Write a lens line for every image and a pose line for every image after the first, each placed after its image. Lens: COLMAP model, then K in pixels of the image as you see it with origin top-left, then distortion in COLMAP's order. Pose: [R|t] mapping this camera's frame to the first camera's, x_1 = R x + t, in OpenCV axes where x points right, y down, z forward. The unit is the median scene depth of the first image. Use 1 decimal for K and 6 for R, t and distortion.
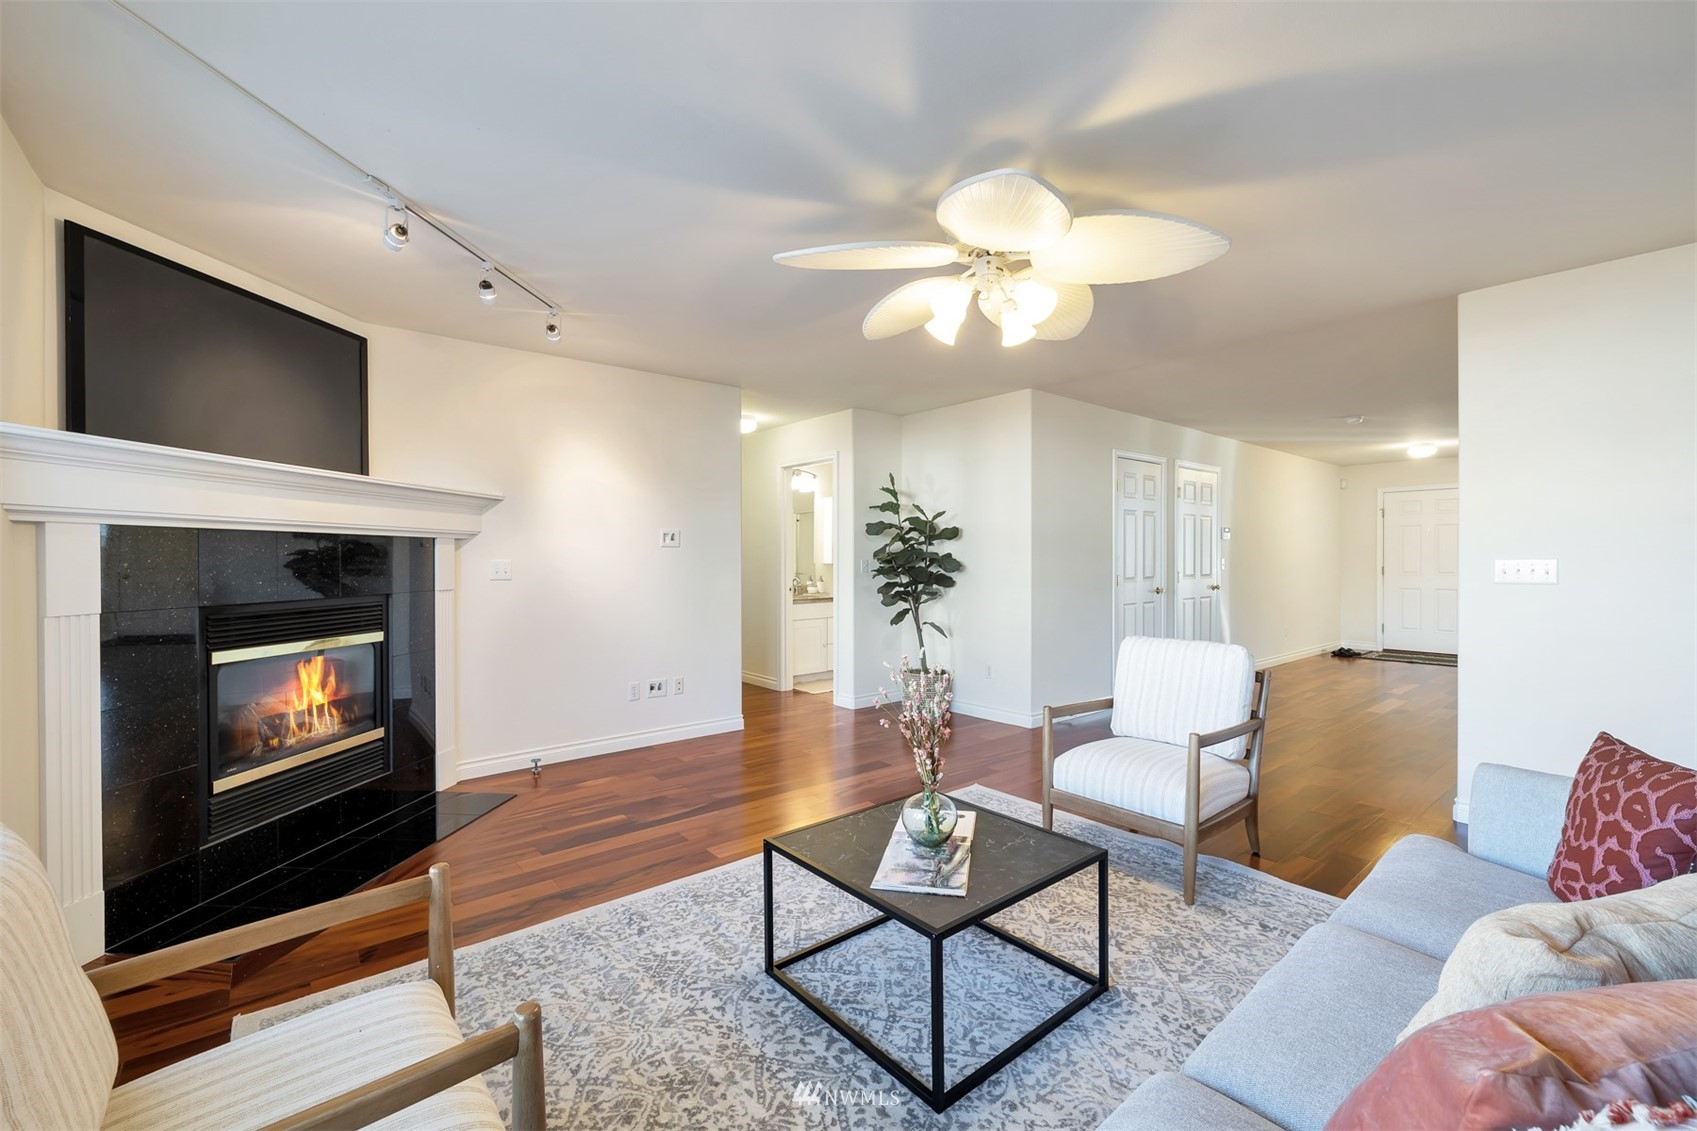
lens RADIAL K [[729.6, 0, 848.5], [0, 729.6, 565.5], [0, 0, 1]] dist [-0.002291, -0.000269]
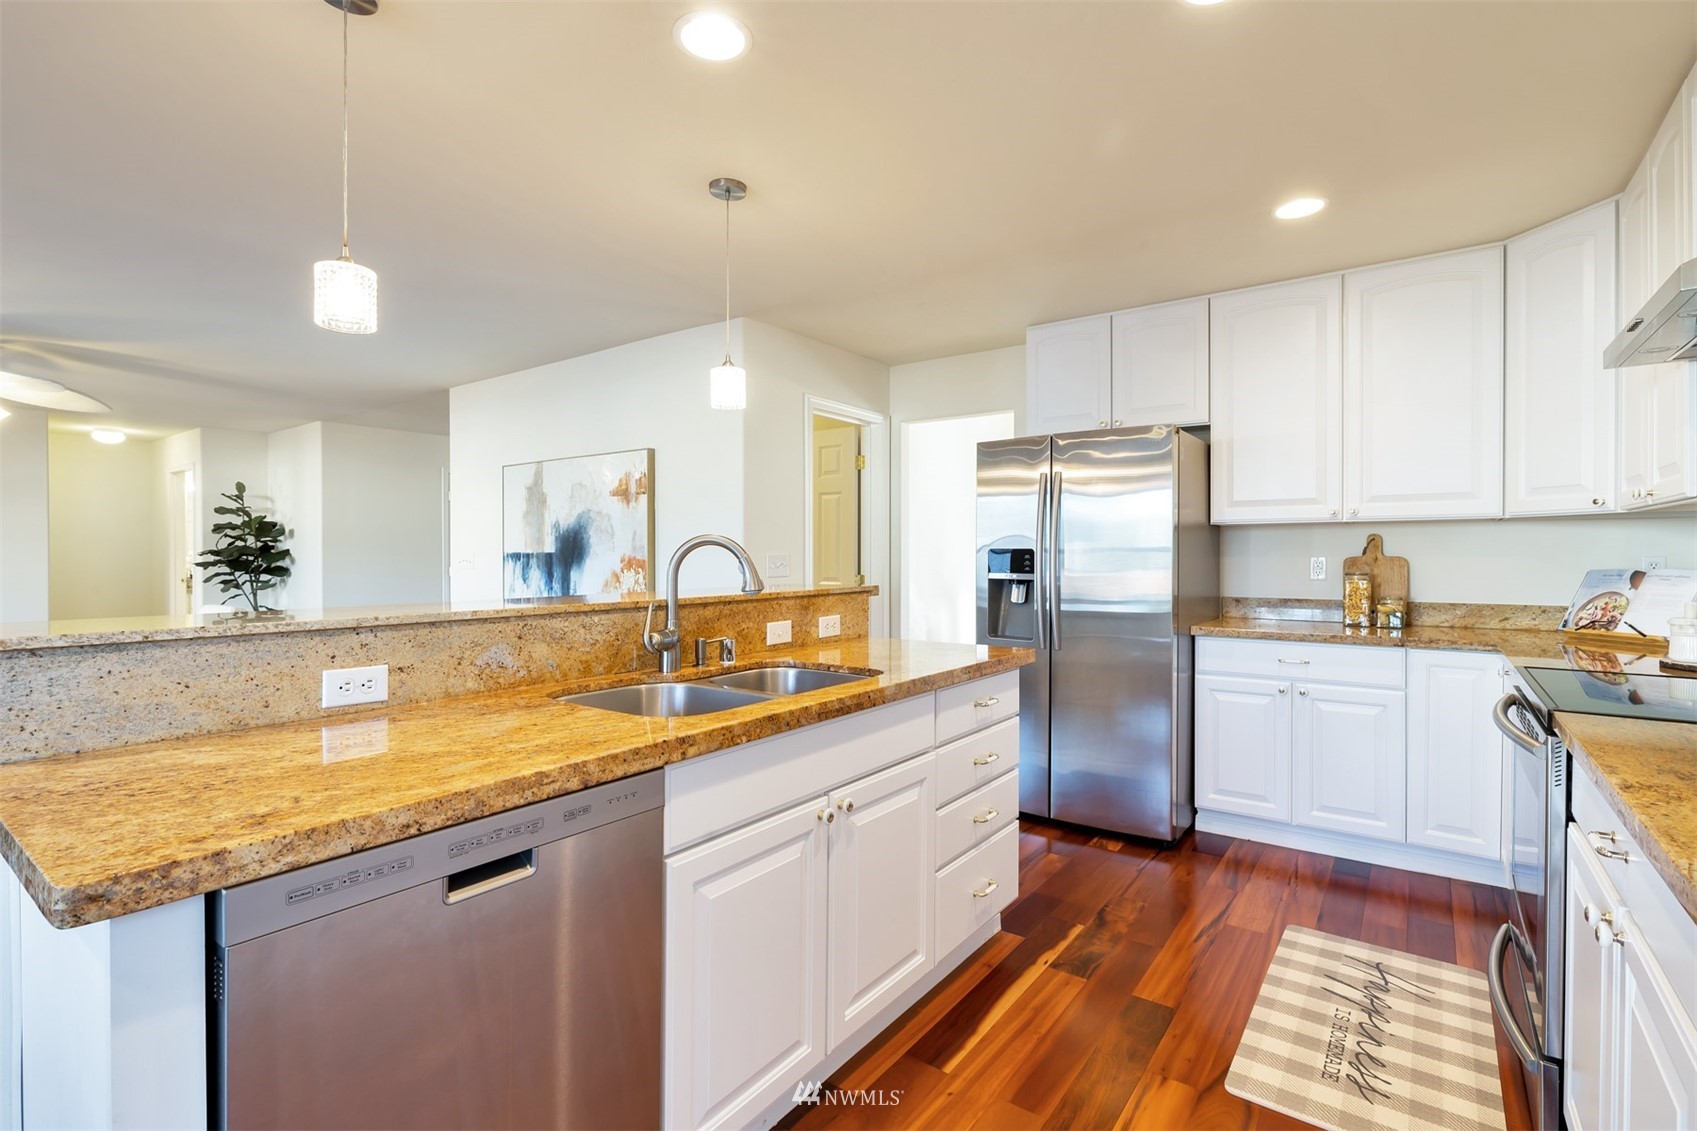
lens RADIAL K [[792.1, 0, 858.3], [0, 792.1, 564.3], [0, 0, 1]] dist [-0.003059, 0.000236]
pose [[0.970939, 0.001511, 0.239323, 0.752273], [-0.002207, 0.999994, 0.002638, 0.002785], [-0.239318, -0.003090, 0.970936, -0.515716]]
